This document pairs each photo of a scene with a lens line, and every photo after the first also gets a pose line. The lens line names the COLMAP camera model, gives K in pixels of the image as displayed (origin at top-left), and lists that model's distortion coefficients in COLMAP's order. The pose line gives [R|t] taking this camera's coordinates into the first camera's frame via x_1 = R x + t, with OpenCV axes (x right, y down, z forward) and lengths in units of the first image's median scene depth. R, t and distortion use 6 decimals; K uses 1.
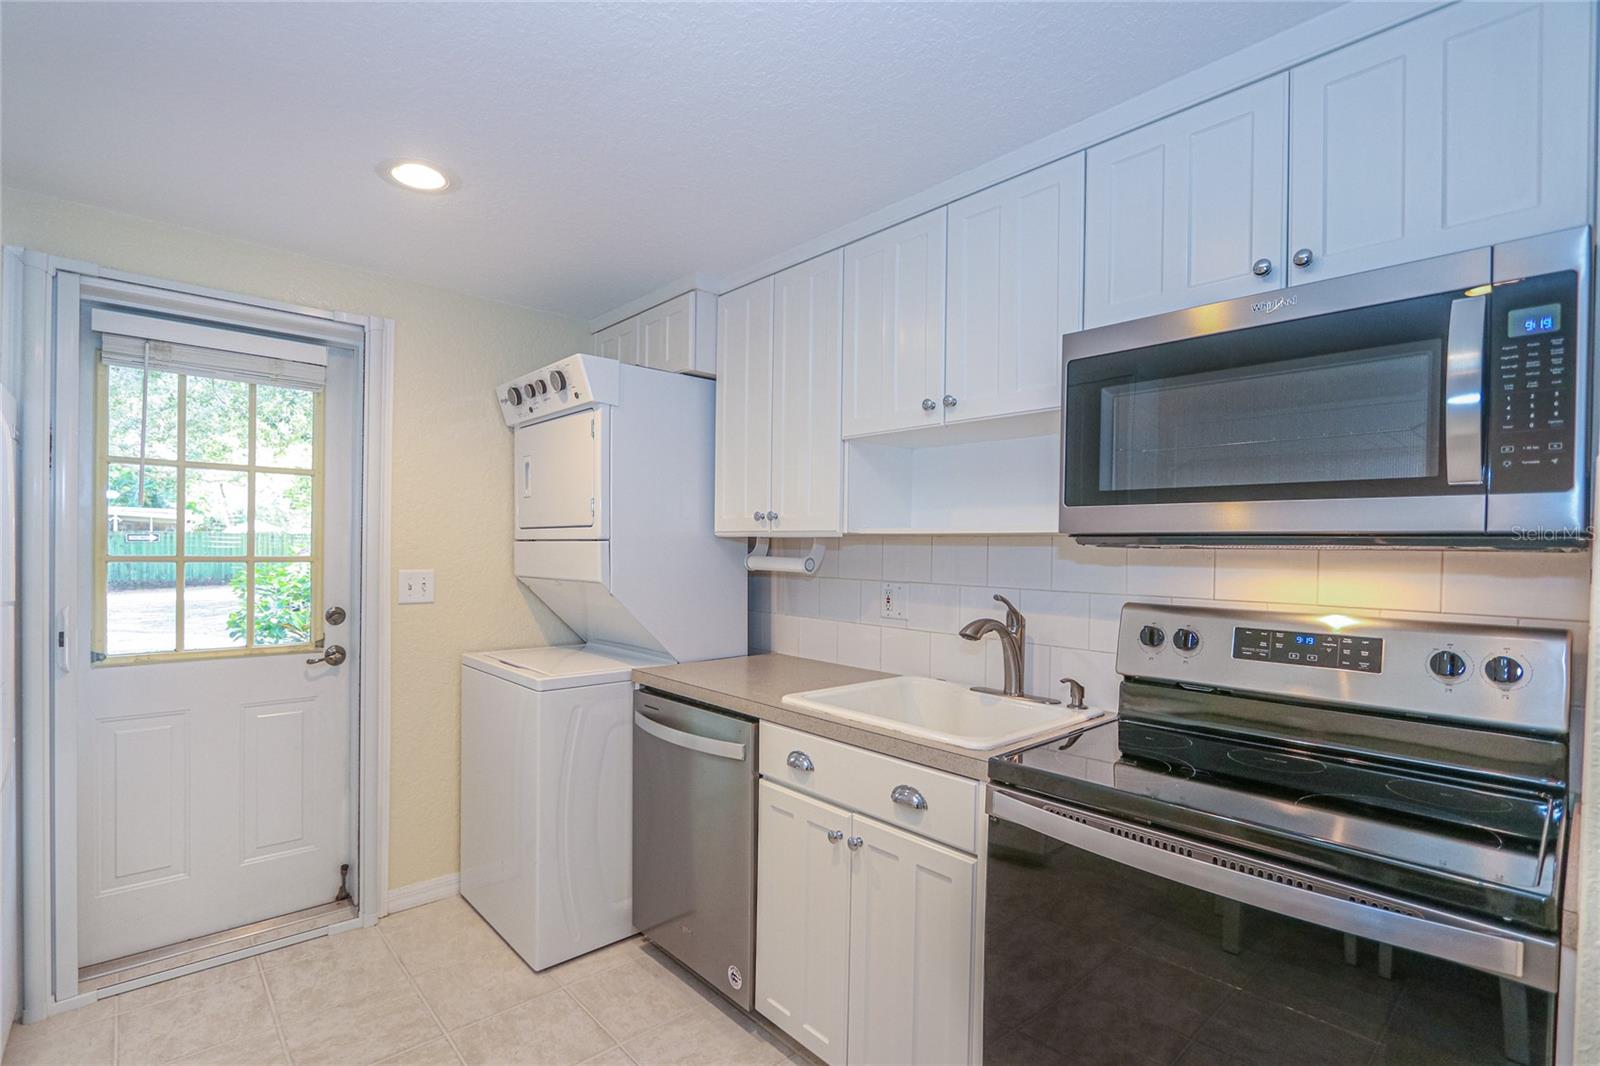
lens RADIAL K [[733.5, 0, 787.3], [0, 733.5, 555.6], [0, 0, 1]] dist [-0.014591, 0.000841]
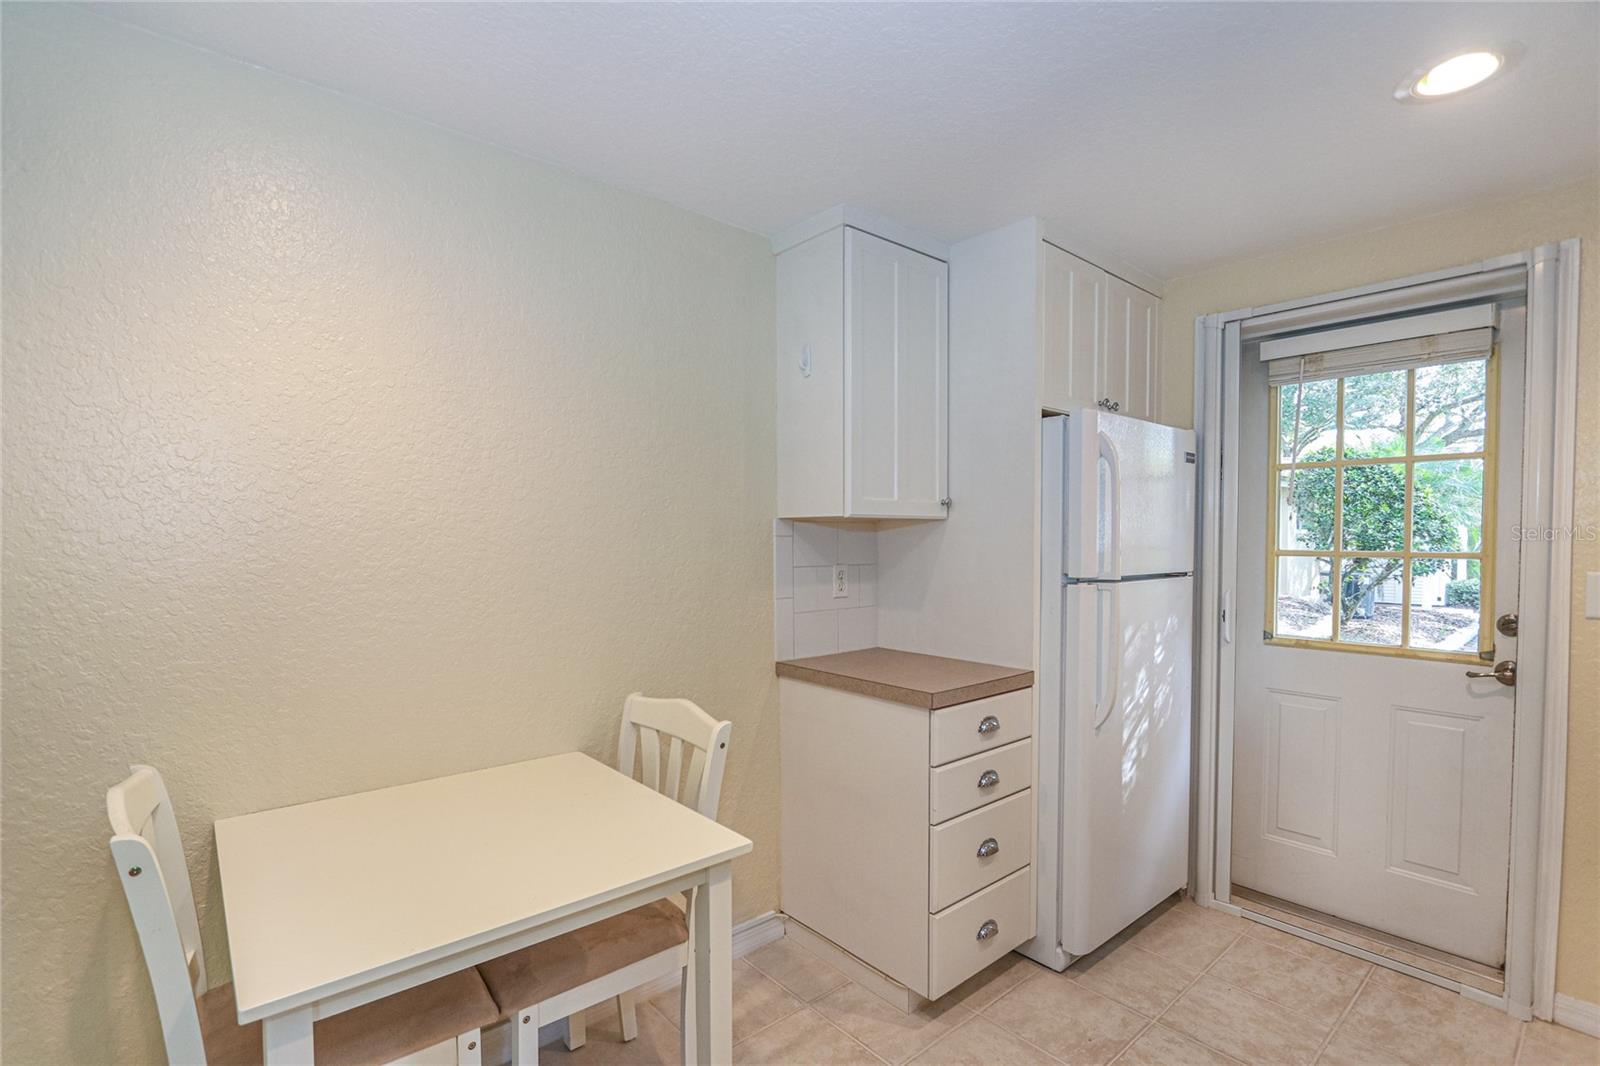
lens RADIAL K [[733.5, 0, 787.3], [0, 733.5, 555.6], [0, 0, 1]] dist [-0.014591, 0.000841]
pose [[-0.030517, 0.010958, -0.999474, 0.250268], [-0.010964, 0.999876, 0.011298, 0.004258], [0.999474, 0.011303, -0.030393, 0.239513]]
